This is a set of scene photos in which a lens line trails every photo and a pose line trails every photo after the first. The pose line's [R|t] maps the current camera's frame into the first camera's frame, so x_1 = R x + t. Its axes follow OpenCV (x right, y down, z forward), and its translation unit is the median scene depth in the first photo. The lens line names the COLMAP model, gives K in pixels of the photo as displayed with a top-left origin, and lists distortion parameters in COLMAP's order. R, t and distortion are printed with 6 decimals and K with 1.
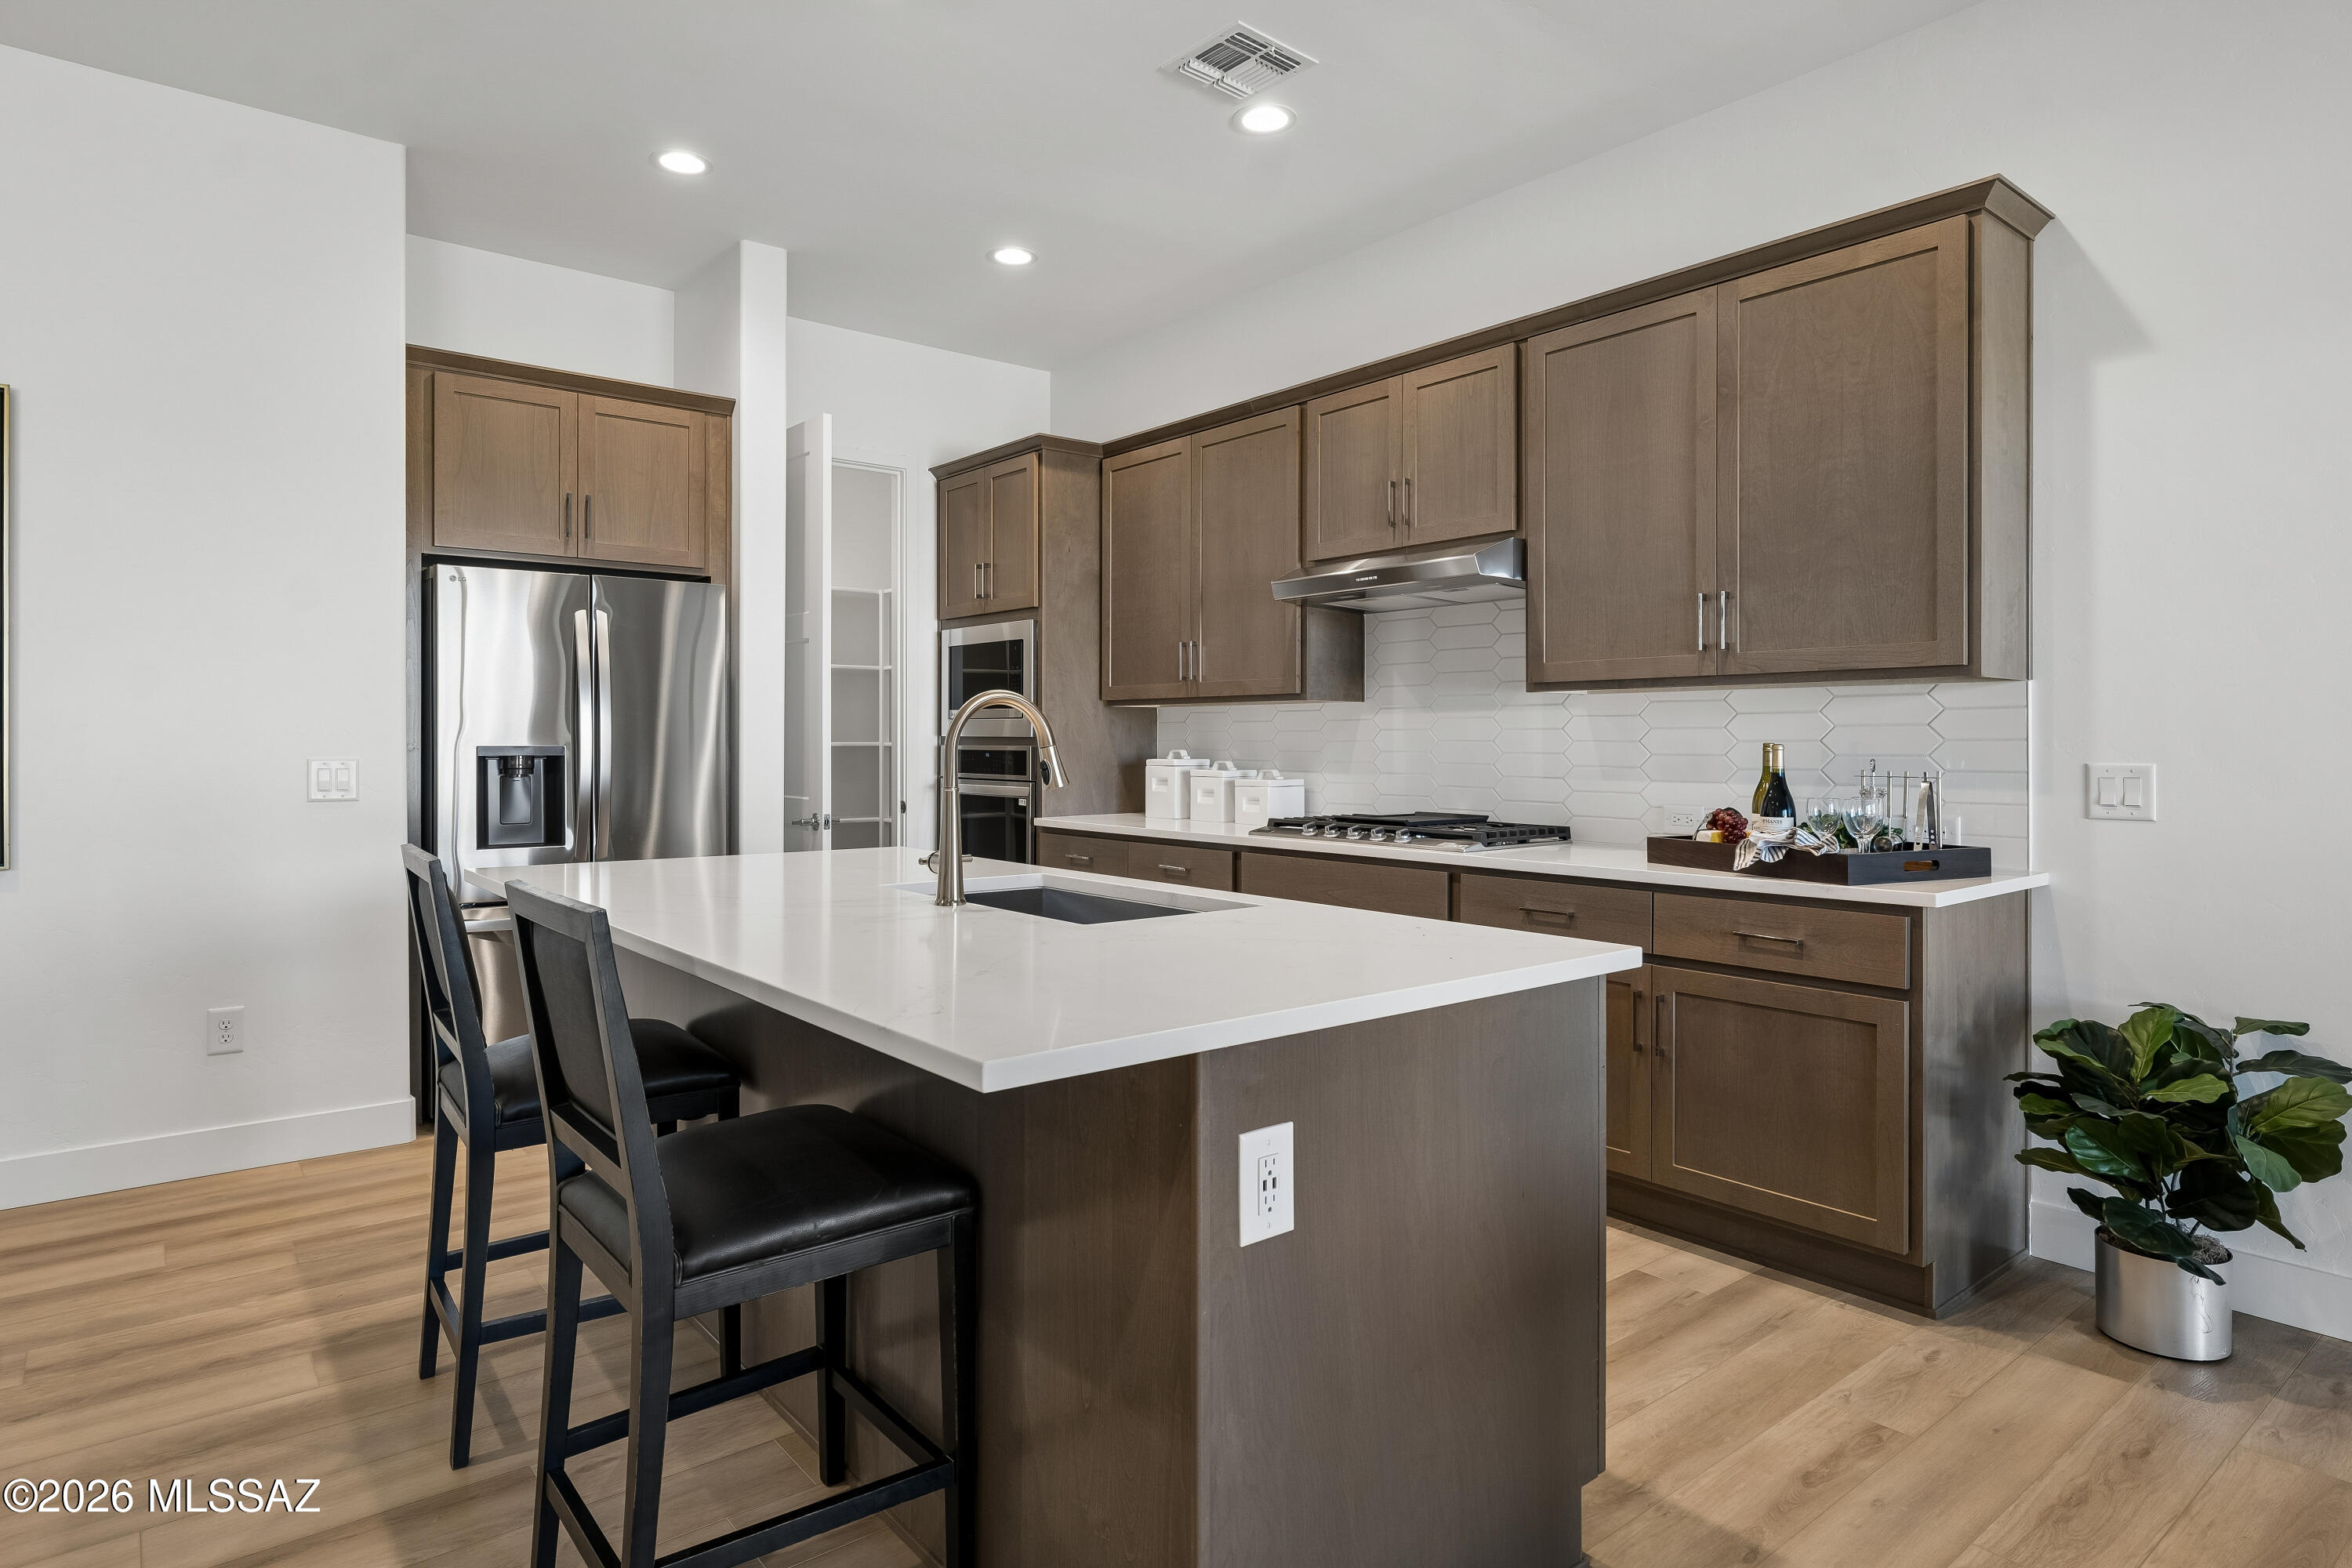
lens RADIAL K [[1299.9, 0, 1170.6], [0, 1299.9, 747.8], [0, 0, 1]] dist [0.003205, 0.000957]
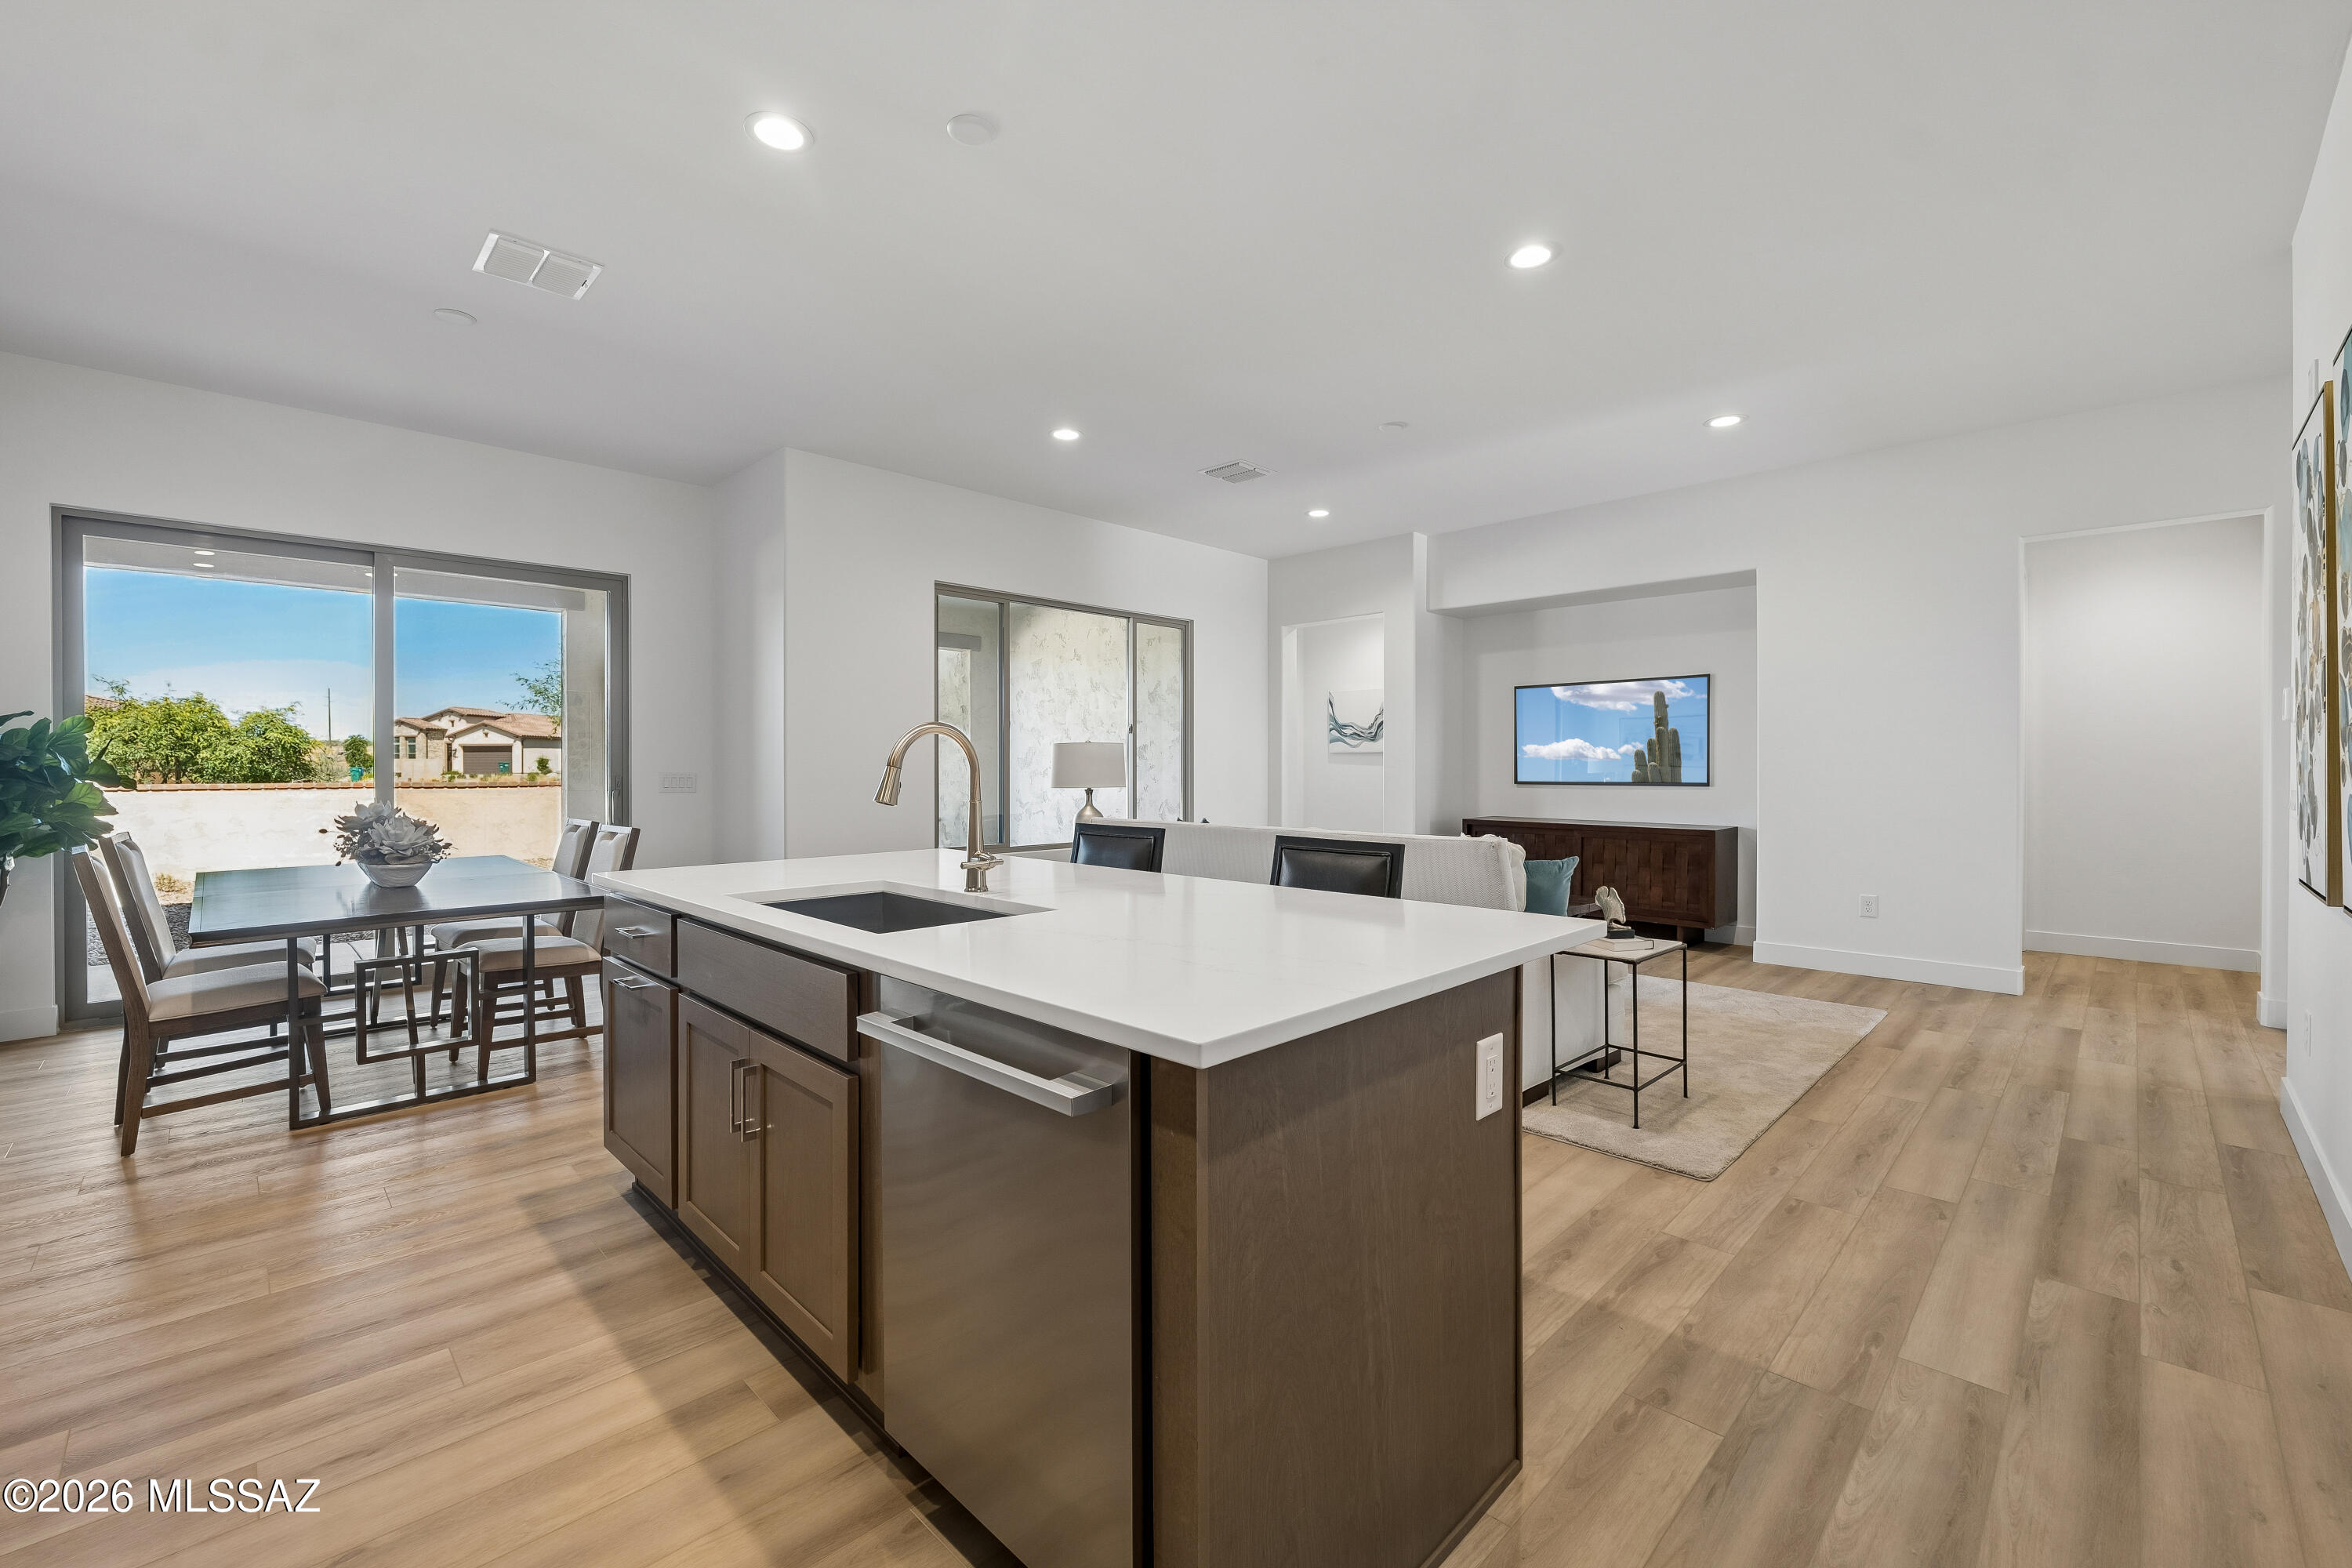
lens RADIAL K [[971.0, 0, 1163.7], [0, 971.0, 775.5], [0, 0, 1]] dist [-0.004391, -0.000477]
pose [[-0.994906, 0.000996, -0.100800, -0.198722], [-0.000560, 0.999881, 0.015409, -0.007736], [0.100804, 0.015387, -0.994787, 1.523705]]
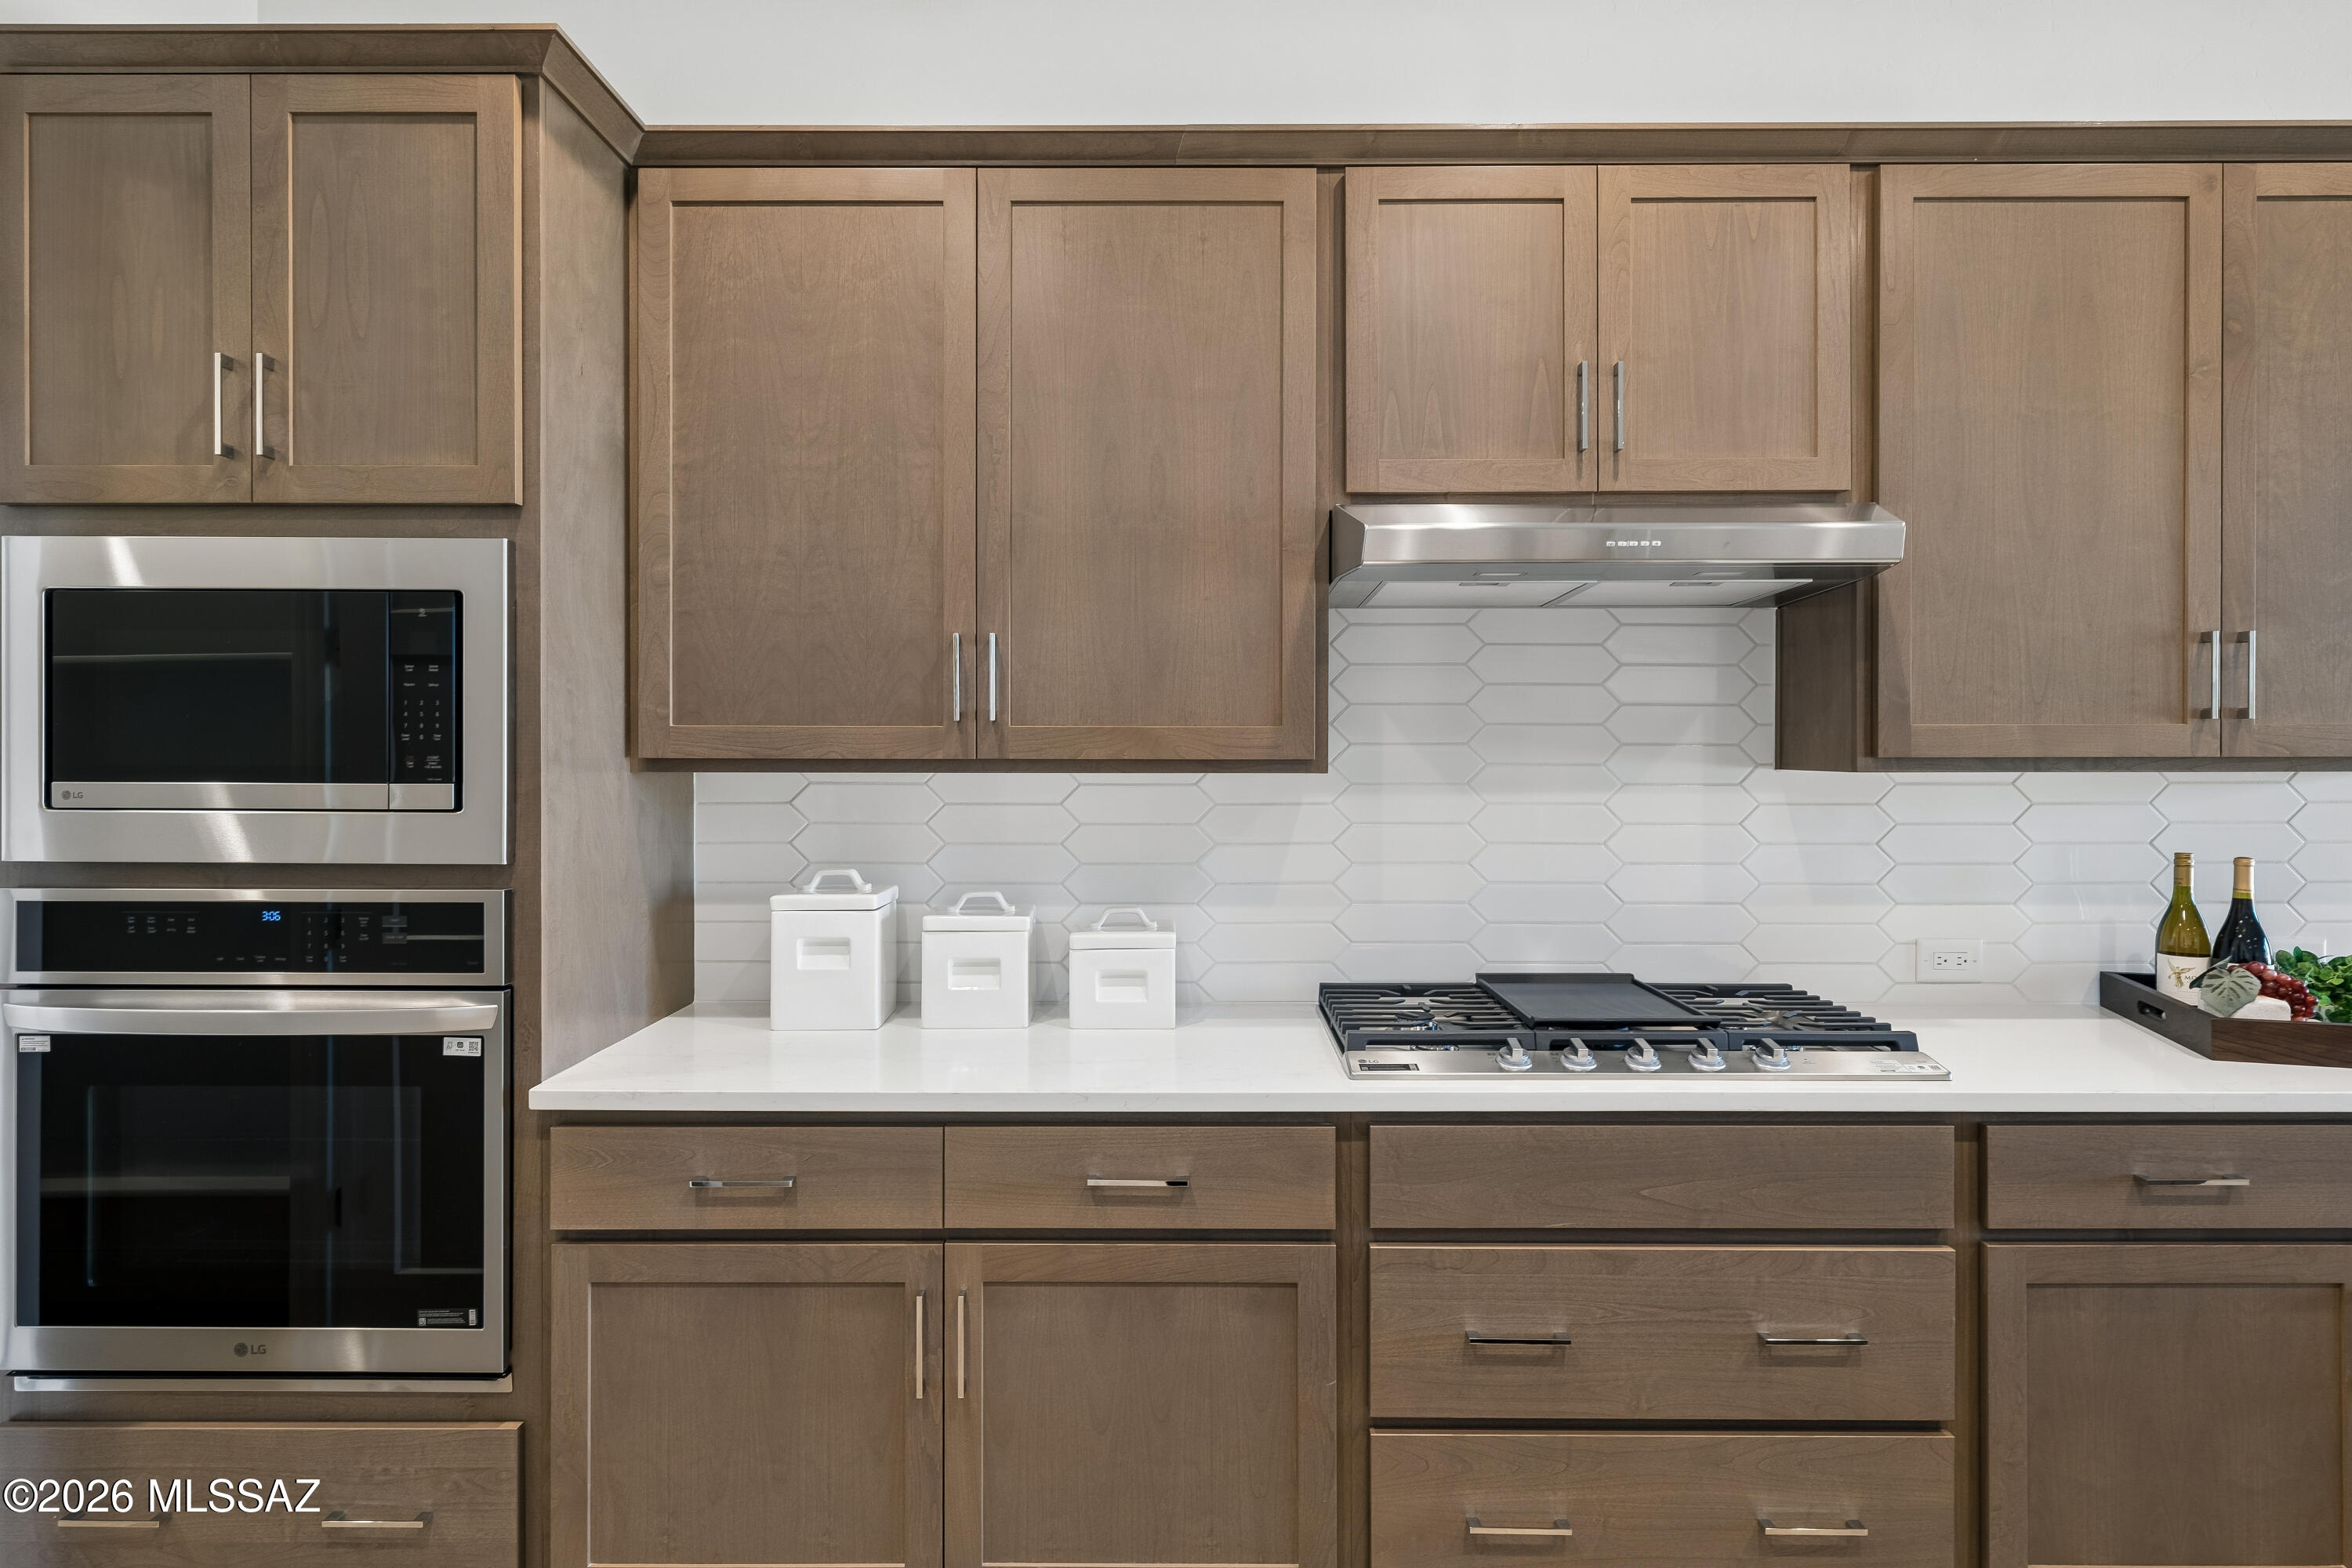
lens RADIAL K [[1280.7, 0, 1178.3], [0, 1280.7, 747.2], [0, 0, 1]] dist [0.000090, -0.000018]
pose [[0.636371, 0.000201, 0.771384, -0.439327], [0.004539, 0.999982, -0.004005, -0.064808], [-0.771370, 0.006050, 0.636358, 1.057646]]
